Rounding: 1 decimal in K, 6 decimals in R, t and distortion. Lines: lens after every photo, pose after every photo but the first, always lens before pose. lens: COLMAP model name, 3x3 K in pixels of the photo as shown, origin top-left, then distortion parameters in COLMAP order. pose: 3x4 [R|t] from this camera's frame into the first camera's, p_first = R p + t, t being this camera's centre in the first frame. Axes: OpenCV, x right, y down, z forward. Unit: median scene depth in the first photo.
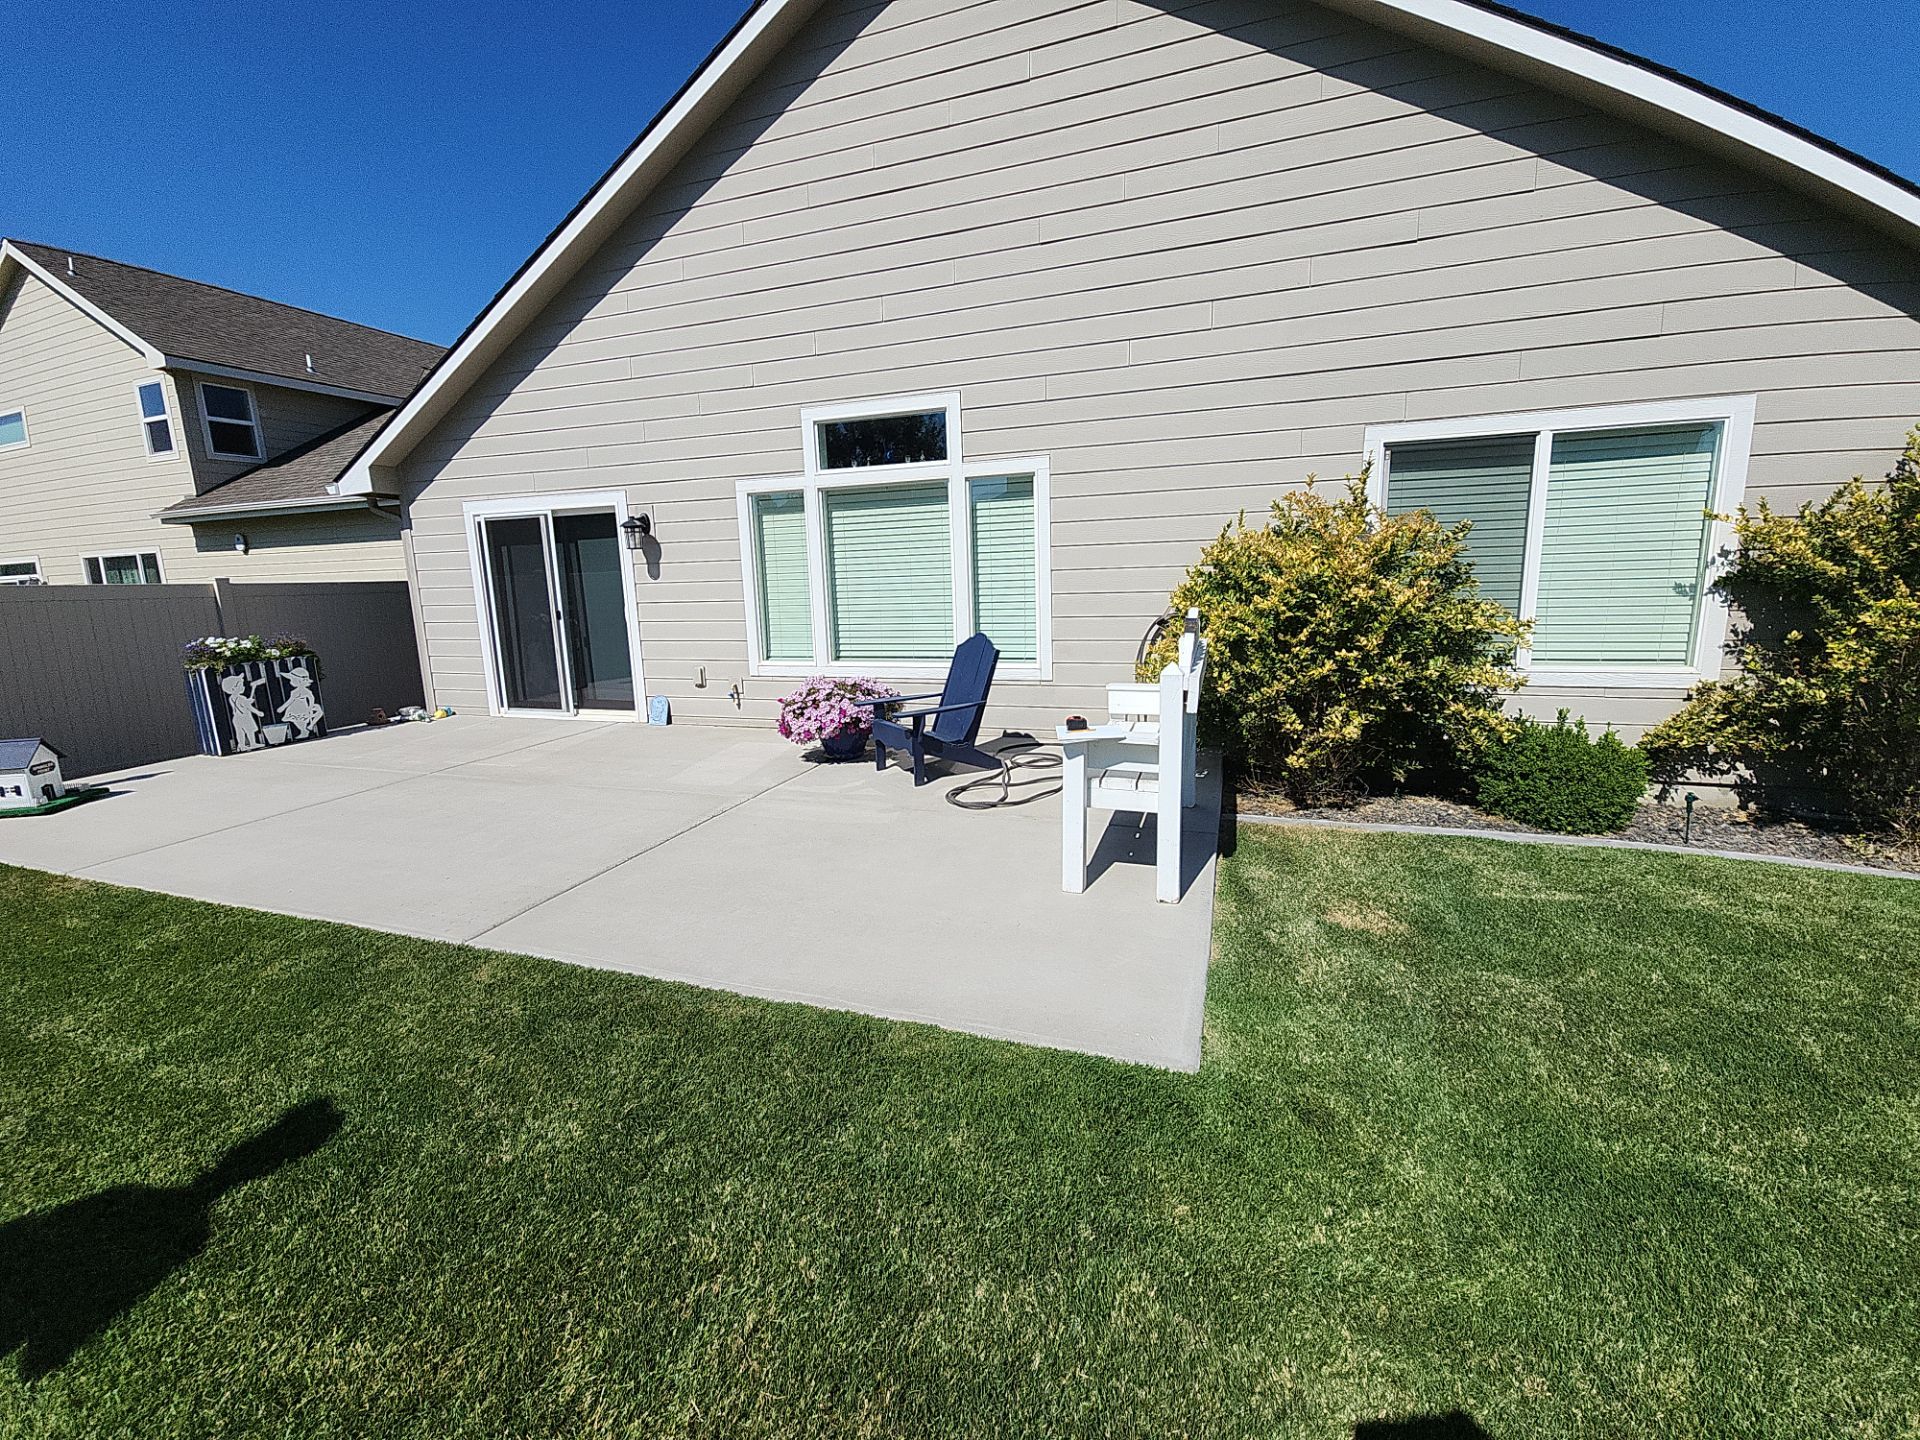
lens RADIAL K [[797.2, 0, 962.2], [0, 797.2, 705.3], [0, 0, 1]] dist [0.012765, -0.008579]
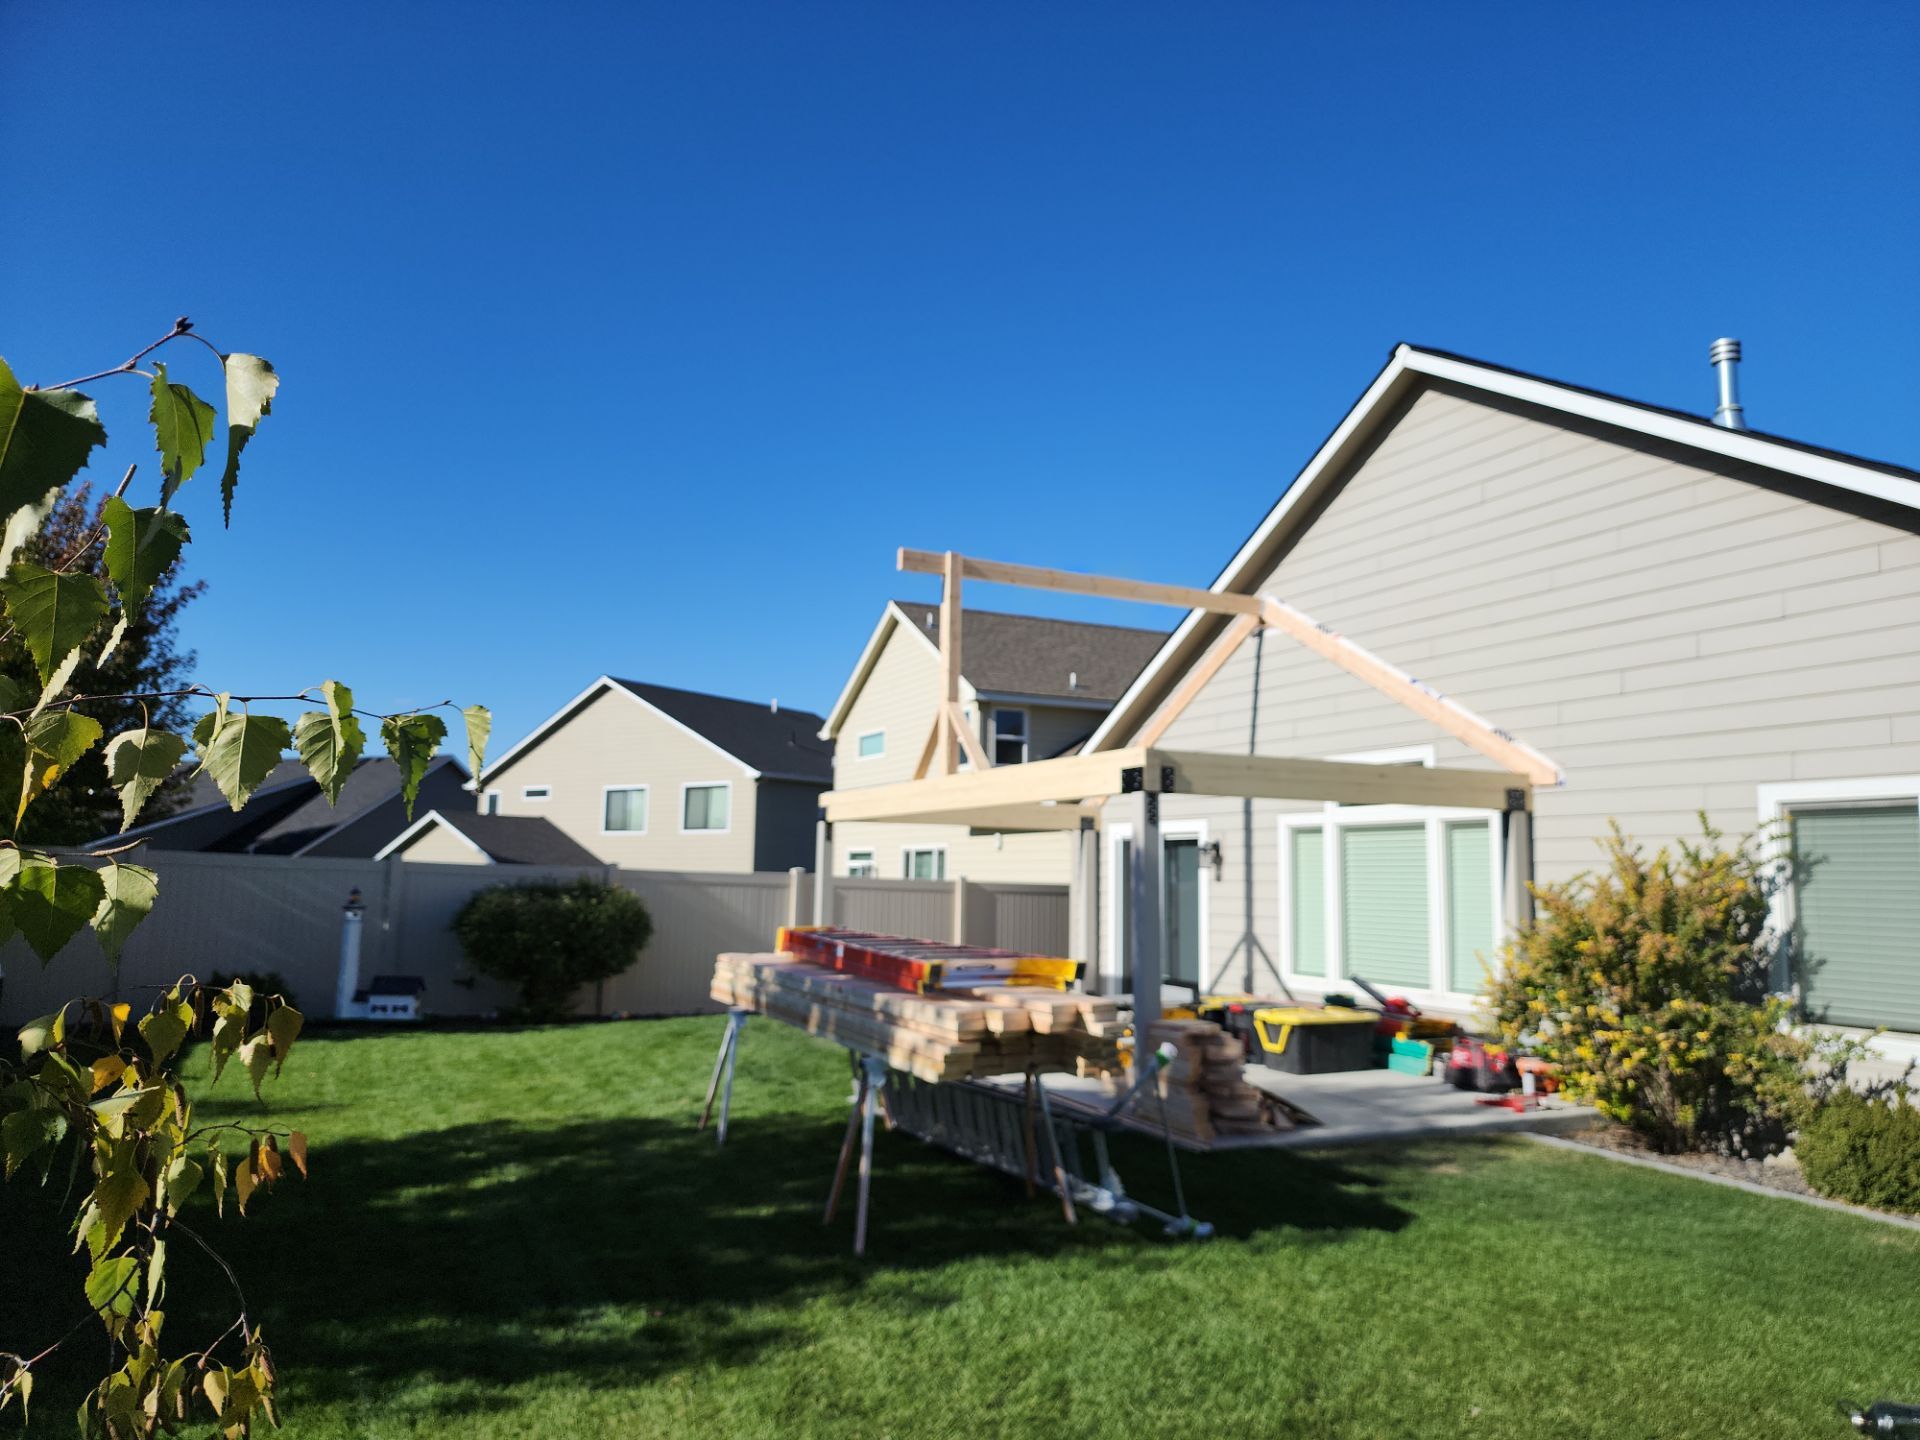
lens RADIAL K [[1272.1, 0, 949.4], [0, 1272.1, 721.2], [0, 0, 1]] dist [0.048949, -0.002457]
pose [[0.698833, -0.044138, -0.713922, 1.076300], [-0.159521, 0.963340, -0.215708, 0.101757], [0.697270, 0.264629, 0.666173, -0.926418]]
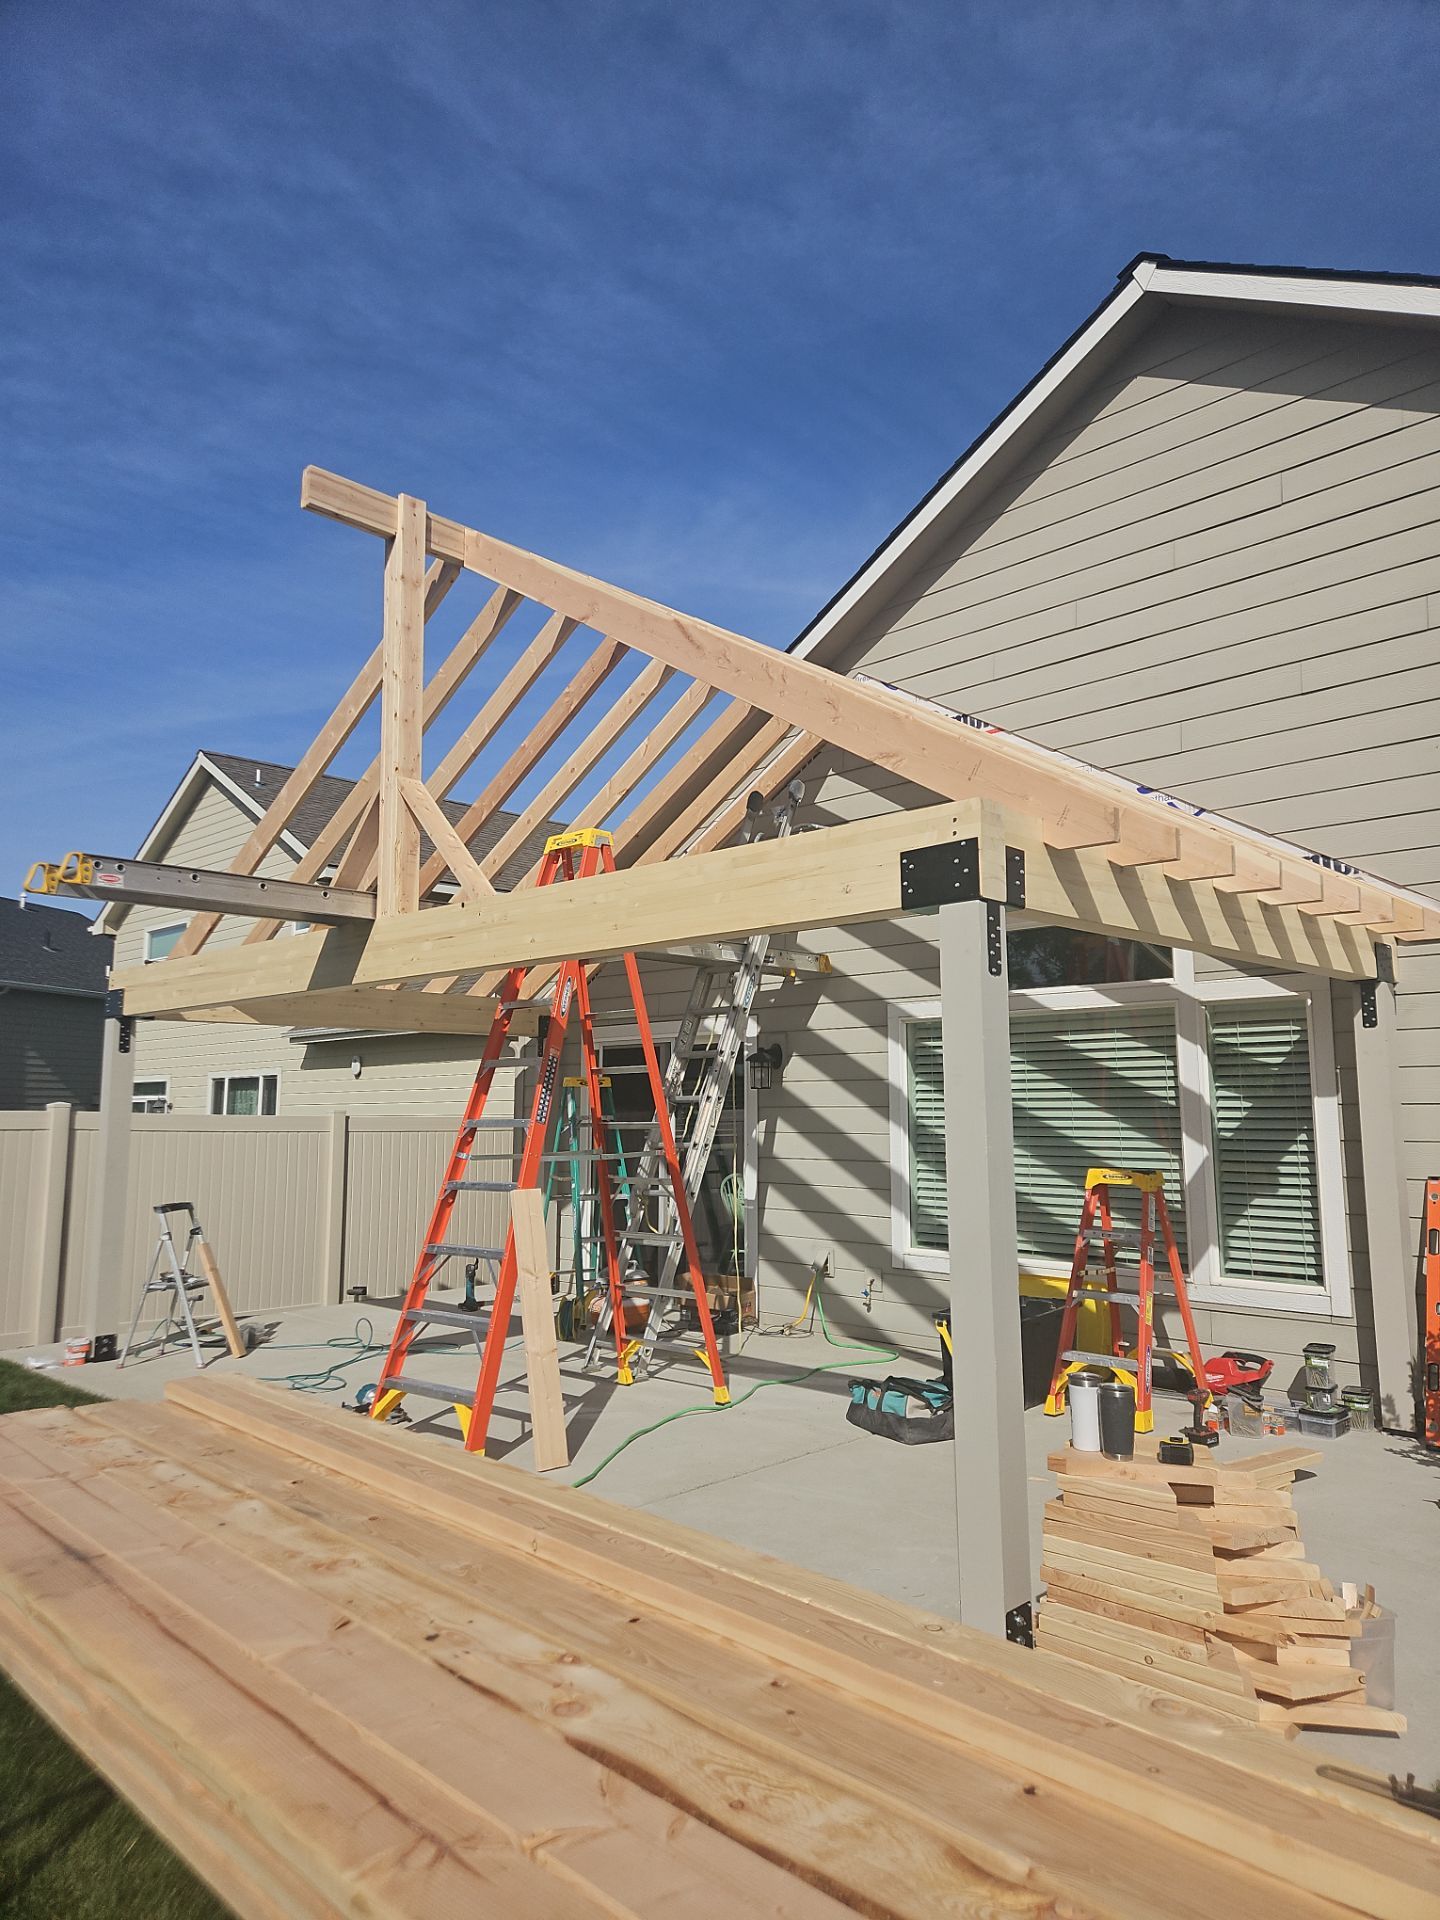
lens RADIAL K [[1271.7, 0, 716.6], [0, 1271.7, 953.0], [0, 0, 1]] dist [0.082288, -0.068223]
pose [[0.904590, -0.024974, -0.425551, 0.132727], [-0.096219, 0.960557, -0.260905, 0.012520], [0.415282, 0.276958, 0.866507, -0.219590]]
